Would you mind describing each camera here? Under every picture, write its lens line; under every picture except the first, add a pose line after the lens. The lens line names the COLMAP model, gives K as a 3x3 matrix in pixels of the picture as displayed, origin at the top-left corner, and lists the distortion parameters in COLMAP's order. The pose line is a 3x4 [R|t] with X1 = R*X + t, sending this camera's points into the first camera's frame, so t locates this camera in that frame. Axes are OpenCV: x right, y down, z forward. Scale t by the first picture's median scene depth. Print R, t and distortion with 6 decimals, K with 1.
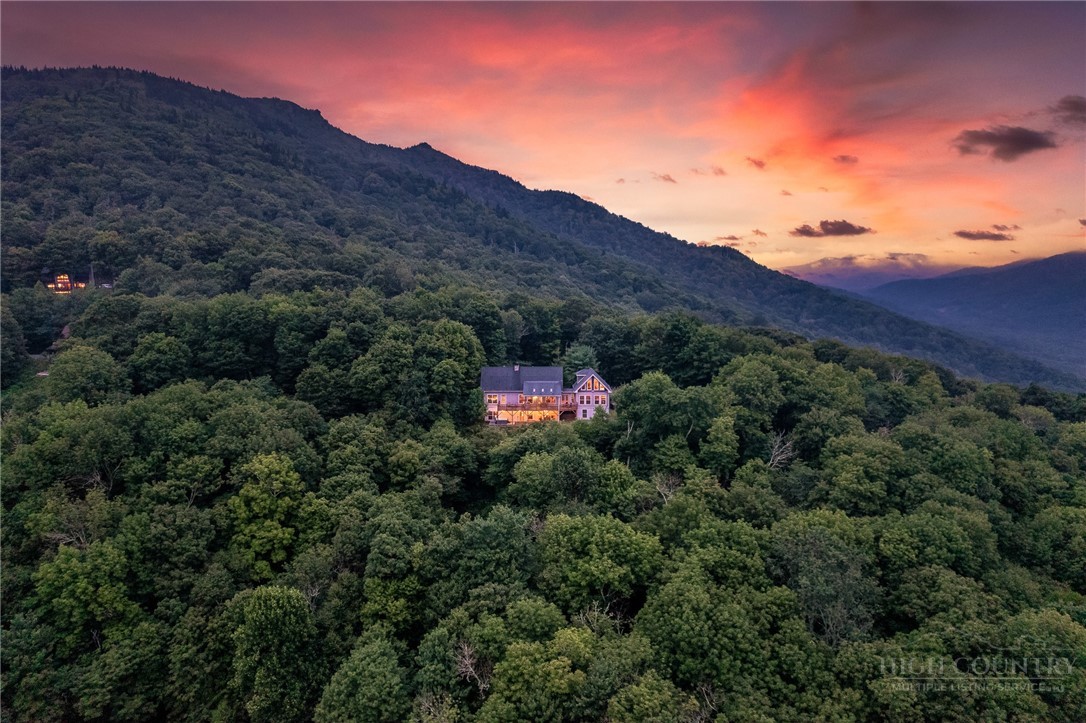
lens RADIAL K [[686.5, 0, 543.0], [0, 686.5, 361.5], [0, 0, 1]] dist [-0.000375, -0.000023]
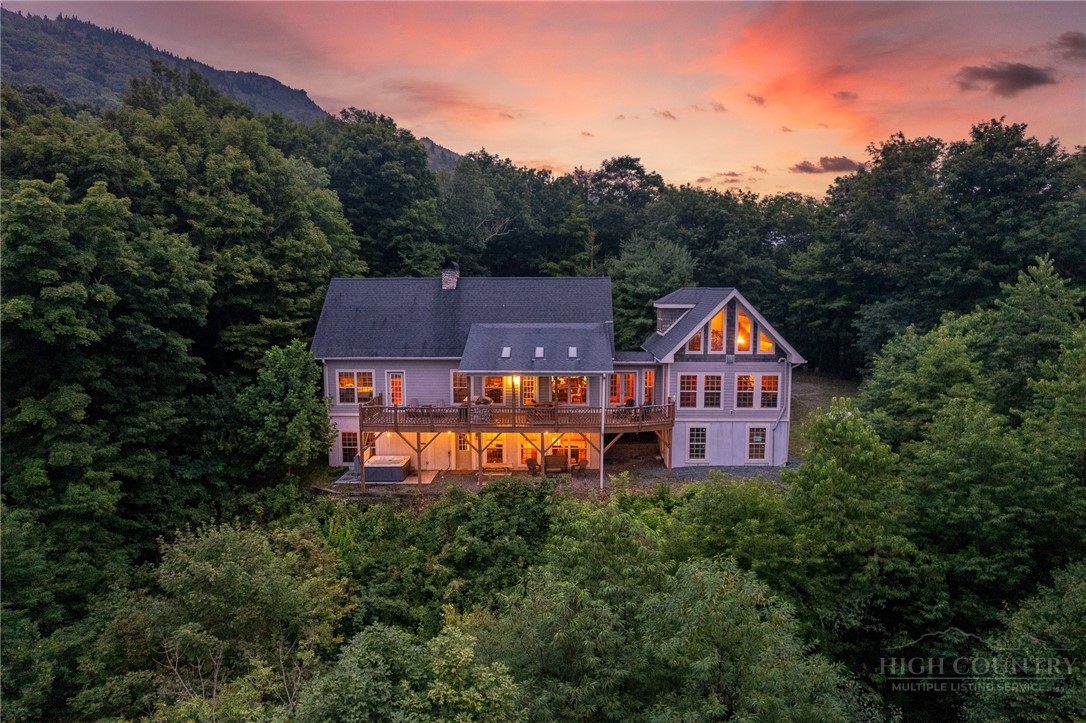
lens RADIAL K [[686.5, 0, 543.0], [0, 686.5, 361.5], [0, 0, 1]] dist [-0.000375, -0.000023]
pose [[0.999911, 0.003395, -0.012921, 0.004212], [-0.003643, 0.999809, -0.019223, 0.049839], [0.012853, 0.019268, 0.999732, 0.733277]]
